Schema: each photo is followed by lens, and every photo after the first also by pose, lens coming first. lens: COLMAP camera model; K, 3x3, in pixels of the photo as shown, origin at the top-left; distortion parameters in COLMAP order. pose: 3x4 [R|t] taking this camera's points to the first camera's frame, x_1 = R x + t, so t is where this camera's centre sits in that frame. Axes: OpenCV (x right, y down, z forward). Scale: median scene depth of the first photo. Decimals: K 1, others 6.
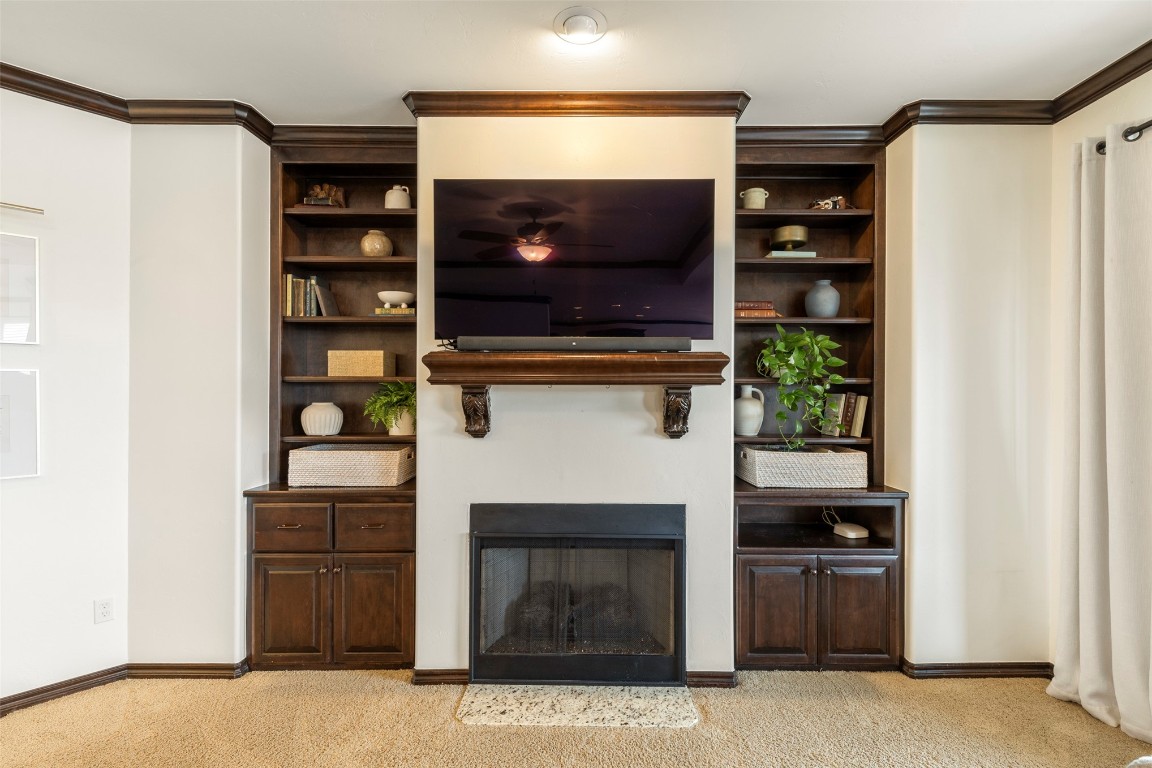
lens RADIAL K [[519.7, 0, 581.6], [0, 519.7, 392.0], [0, 0, 1]] dist [0.004638, 0.000464]
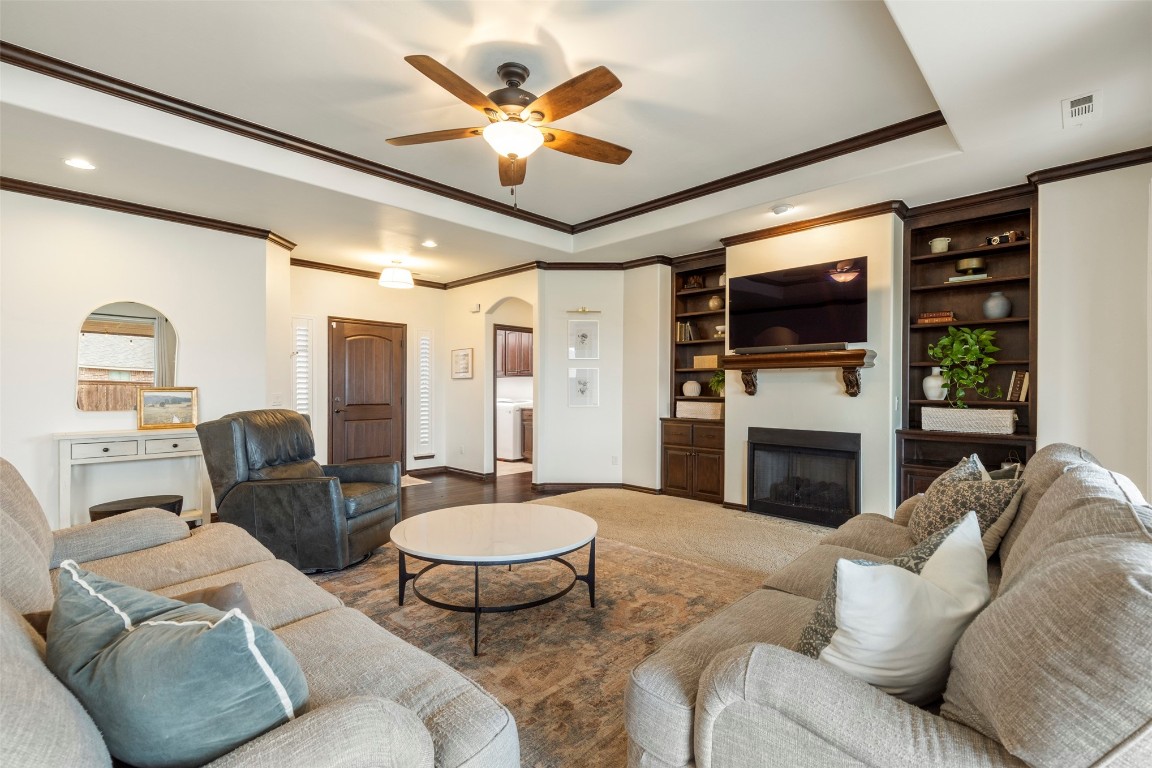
lens RADIAL K [[514.3, 0, 582.3], [0, 514.3, 386.9], [0, 0, 1]] dist [0.005886, 0.000822]
pose [[0.719210, -0.001650, -0.694791, 0.706421], [-0.003420, 0.999977, -0.005915, 0.065196], [0.694784, 0.006630, 0.719188, -0.905621]]
